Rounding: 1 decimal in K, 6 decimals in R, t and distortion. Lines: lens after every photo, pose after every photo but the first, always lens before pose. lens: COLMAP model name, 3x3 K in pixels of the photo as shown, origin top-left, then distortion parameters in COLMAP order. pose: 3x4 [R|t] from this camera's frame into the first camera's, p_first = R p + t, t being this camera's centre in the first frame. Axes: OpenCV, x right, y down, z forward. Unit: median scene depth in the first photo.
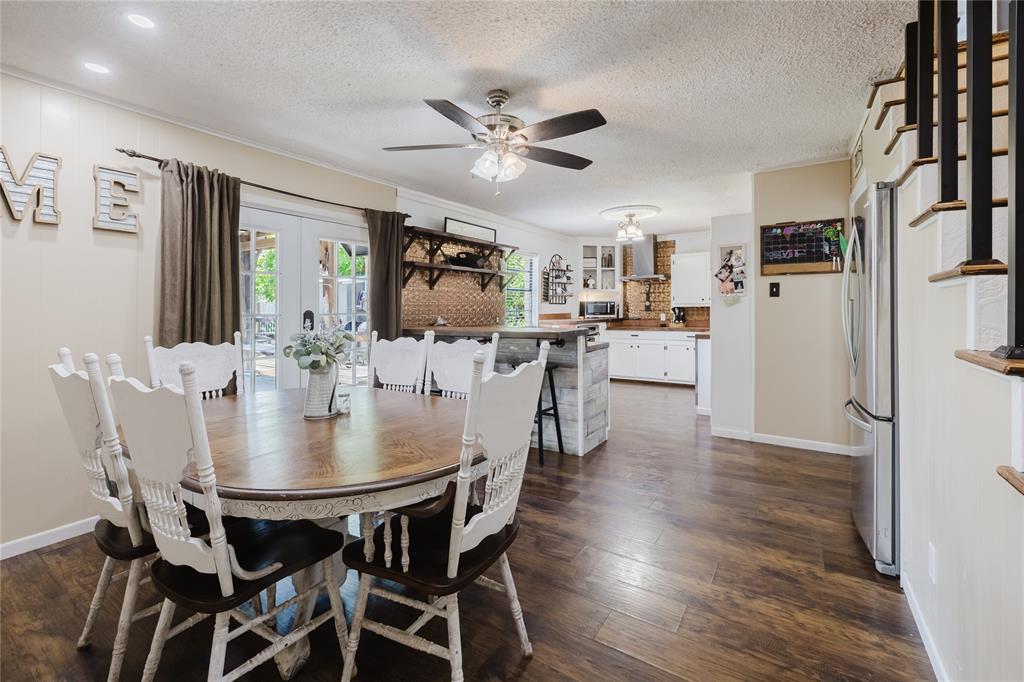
lens RADIAL K [[446.7, 0, 501.1], [0, 446.7, 302.1], [0, 0, 1]] dist [0.000247, 0.001312]
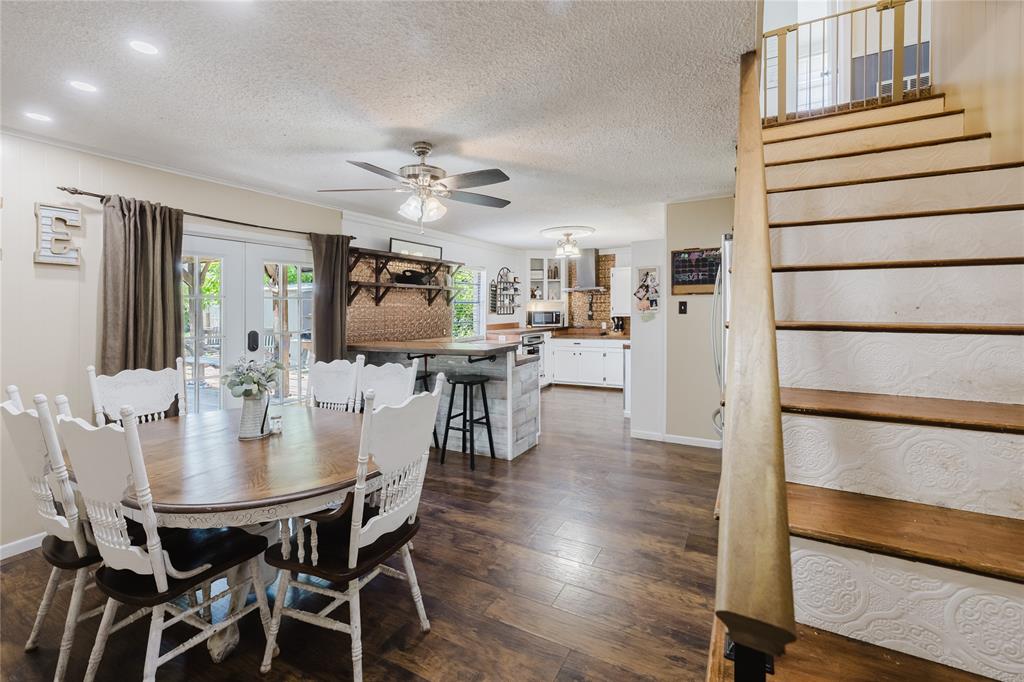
lens RADIAL K [[446.7, 0, 505.9], [0, 446.7, 302.6], [0, 0, 1]] dist [0.000247, 0.001312]
pose [[0.996458, -0.003040, 0.084039, 0.075214], [0.003095, 0.999995, -0.000532, -0.044941], [-0.084037, 0.000790, 0.996462, -0.101242]]
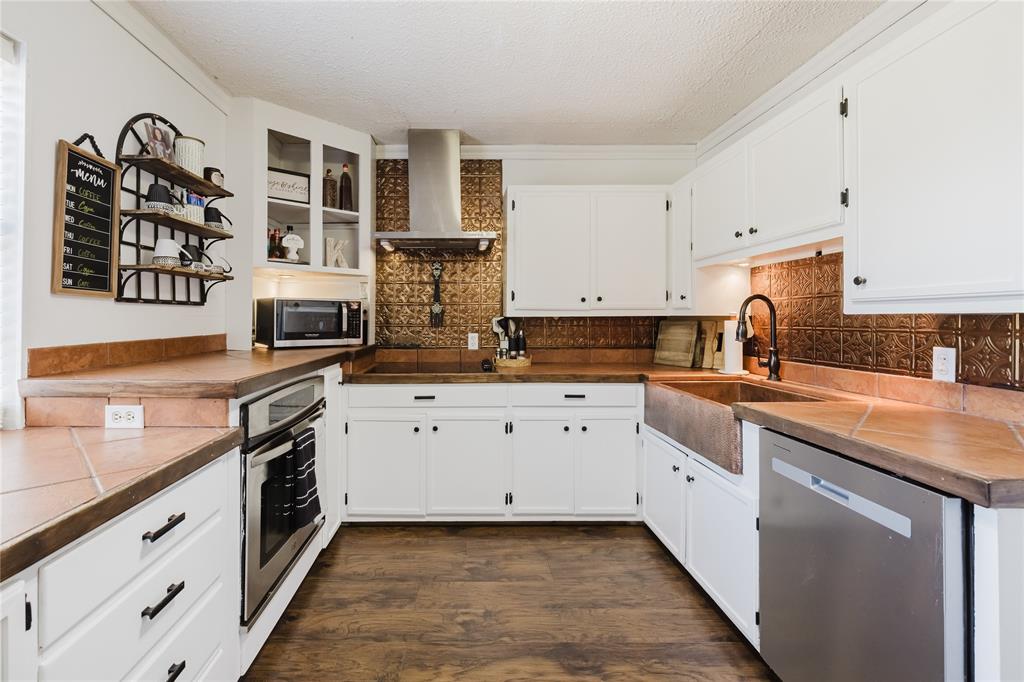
lens RADIAL K [[446.7, 0, 463.6], [0, 446.7, 307.7], [0, 0, 1]] dist [0.000247, 0.001312]
pose [[0.822762, 0.014345, 0.568204, 0.240723], [-0.006603, 0.999855, -0.015682, 0.018438], [-0.568347, 0.009151, 0.822738, 1.344395]]
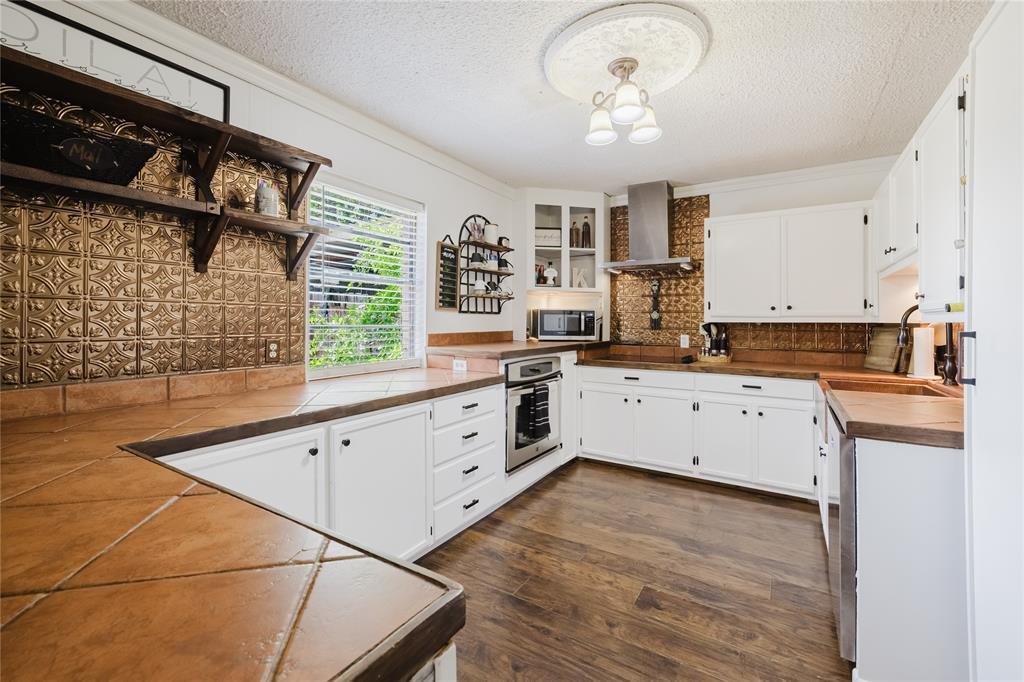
lens RADIAL K [[446.7, 0, 518.0], [0, 446.7, 307.2], [0, 0, 1]] dist [0.000247, 0.001312]
pose [[0.998739, 0.012165, 0.048707, 0.285947], [-0.011130, 0.999708, -0.021453, 0.014448], [-0.048954, 0.020884, 0.998583, 0.984166]]
